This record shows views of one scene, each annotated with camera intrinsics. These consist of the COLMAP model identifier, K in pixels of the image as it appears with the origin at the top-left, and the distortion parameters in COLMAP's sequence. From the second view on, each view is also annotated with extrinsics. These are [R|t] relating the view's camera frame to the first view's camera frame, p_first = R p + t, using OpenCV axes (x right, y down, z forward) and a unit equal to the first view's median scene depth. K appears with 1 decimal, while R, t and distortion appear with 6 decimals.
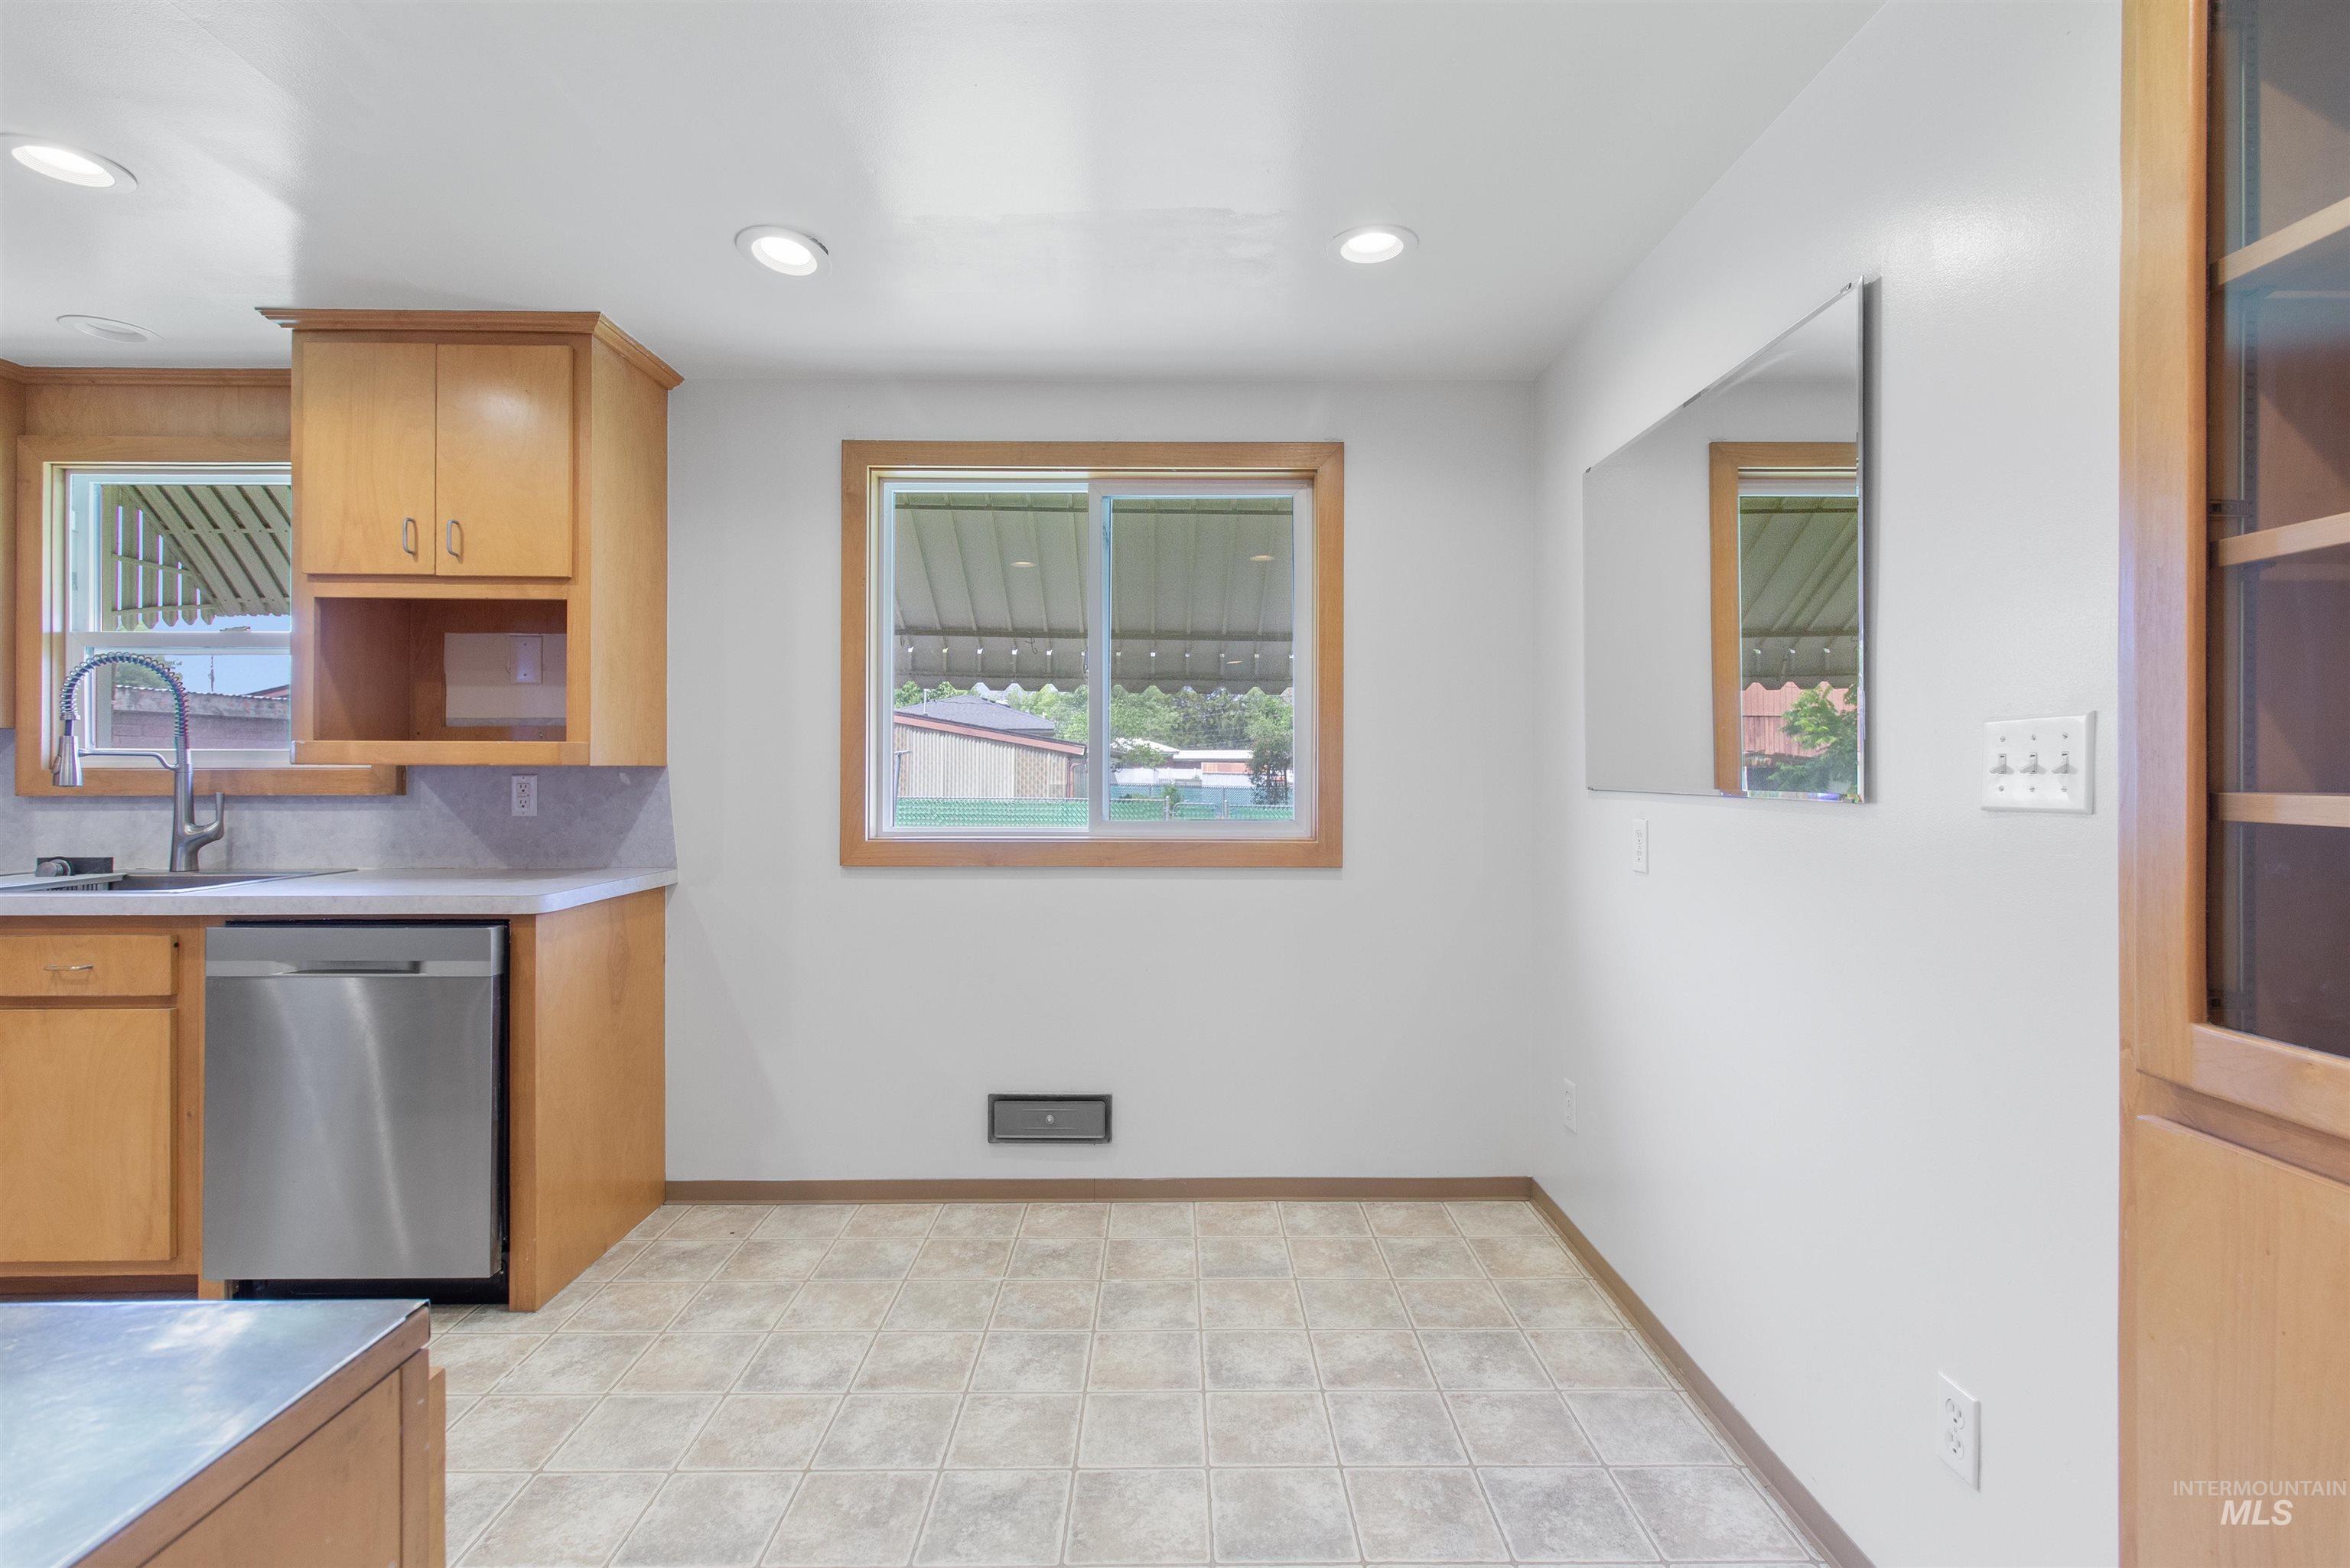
lens RADIAL K [[1100.5, 0, 1177.2], [0, 1100.5, 771.3], [0, 0, 1]] dist [0.003936, -0.001016]
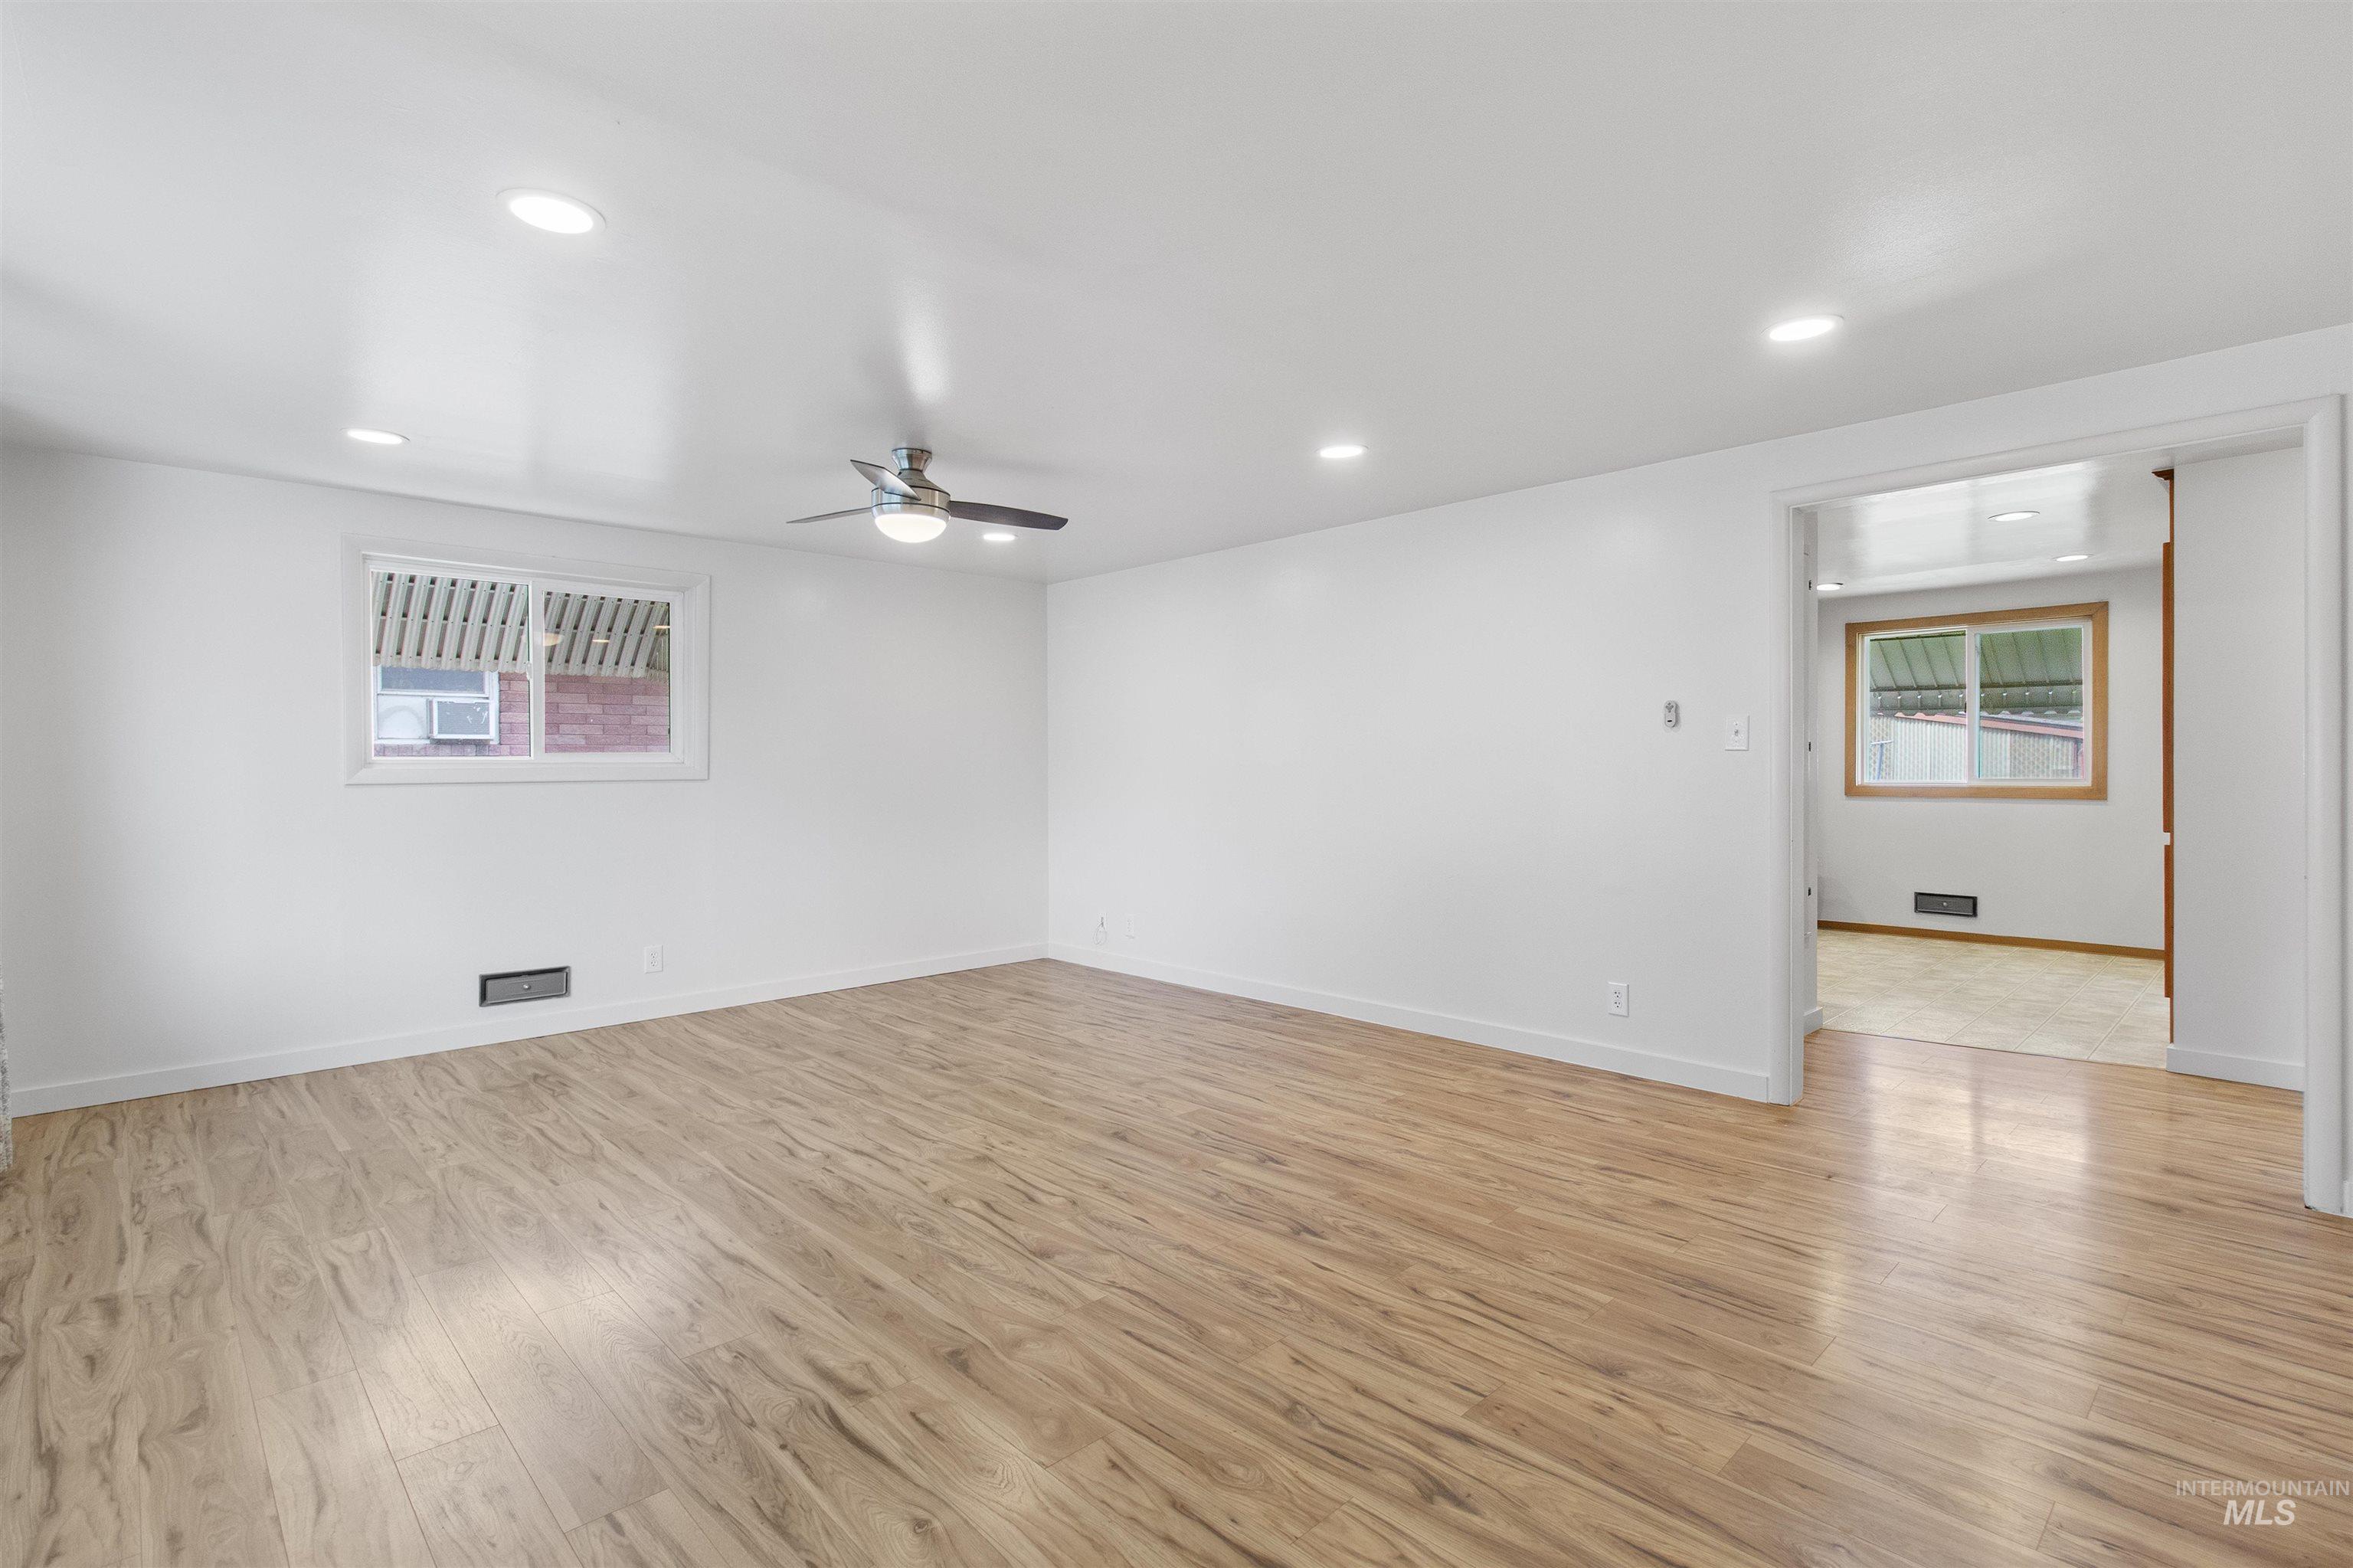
lens RADIAL K [[1102.0, 0, 1185.3], [0, 1102.0, 785.1], [0, 0, 1]] dist [0.003936, -0.001016]
pose [[0.687142, 0.003735, -0.726514, 0.496572], [0.011530, 0.999805, 0.016044, 0.005686], [0.726432, -0.019401, 0.686965, -1.850128]]
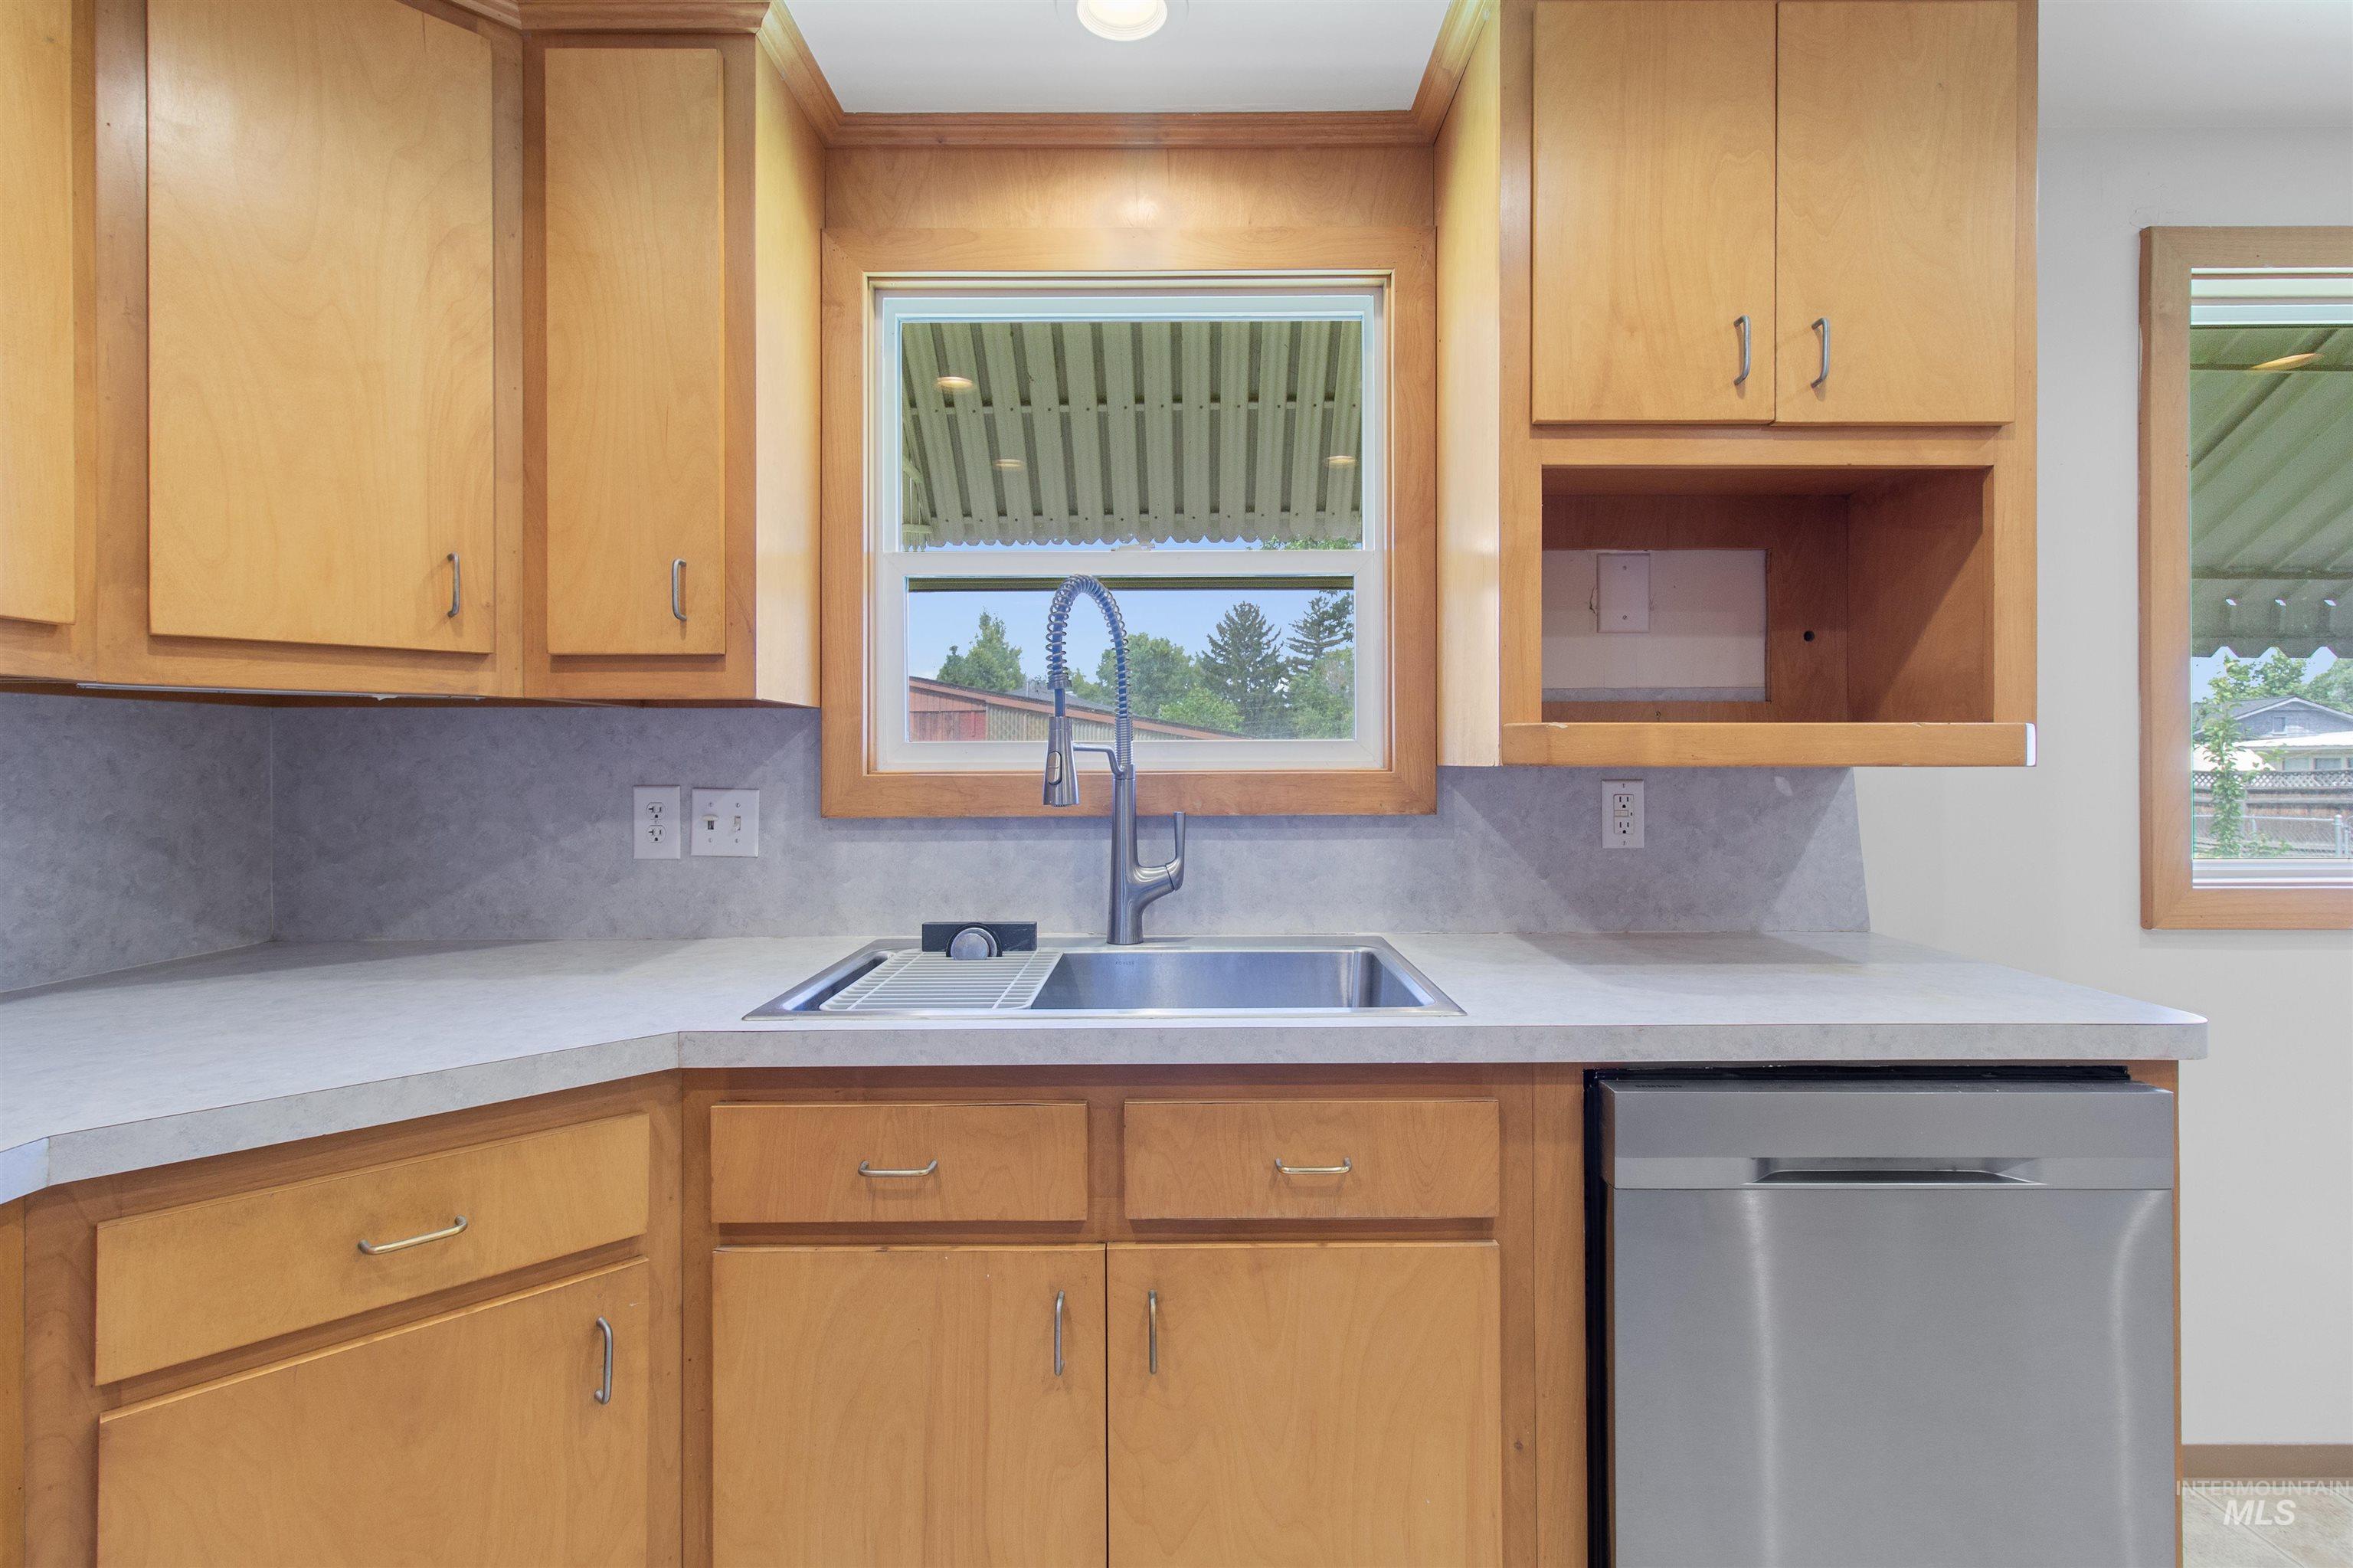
lens RADIAL K [[1102.0, 0, 1182.6], [0, 1102.0, 766.1], [0, 0, 1]] dist [0.003936, -0.001016]
pose [[0.999926, -0.003310, -0.011669, -0.863844], [0.003325, 0.999994, 0.001249, -0.006624], [0.011665, -0.001287, 0.999931, 0.399004]]
